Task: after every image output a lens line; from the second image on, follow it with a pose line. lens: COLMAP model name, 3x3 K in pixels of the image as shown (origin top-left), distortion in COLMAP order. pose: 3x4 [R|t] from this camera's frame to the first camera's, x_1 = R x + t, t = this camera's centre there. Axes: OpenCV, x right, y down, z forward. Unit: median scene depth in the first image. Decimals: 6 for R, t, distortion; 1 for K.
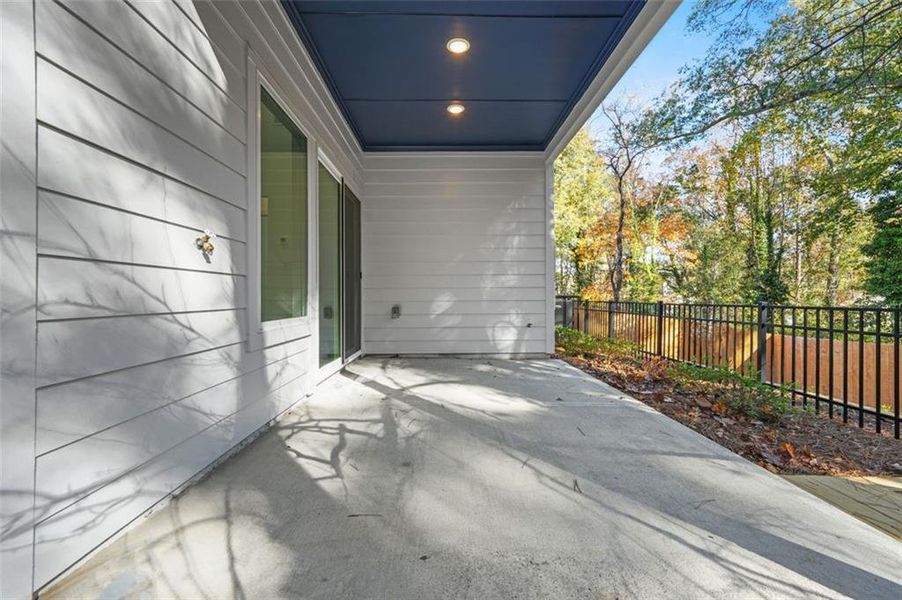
lens RADIAL K [[387.6, 0, 451.0], [0, 387.6, 300.0], [0, 0, 1]] dist [0.002572, 0.009833]
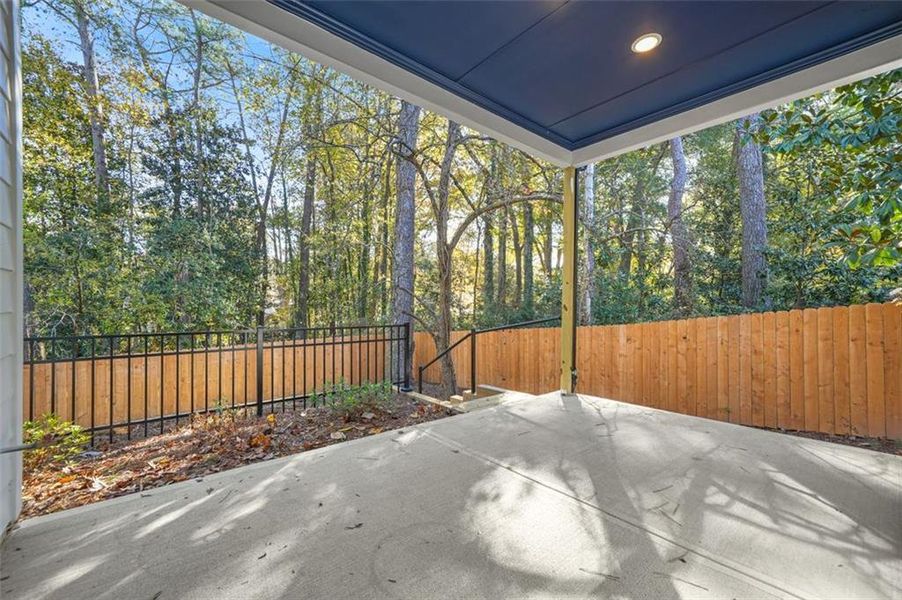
lens RADIAL K [[366.4, 0, 451.2], [0, 366.4, 304.7], [0, 0, 1]] dist [0.000898, 0.000282]
pose [[-0.627916, -0.003080, 0.778275, -0.433359], [-0.009161, 0.999952, -0.003433, -0.074312], [-0.778227, -0.009286, -0.627915, 1.892367]]
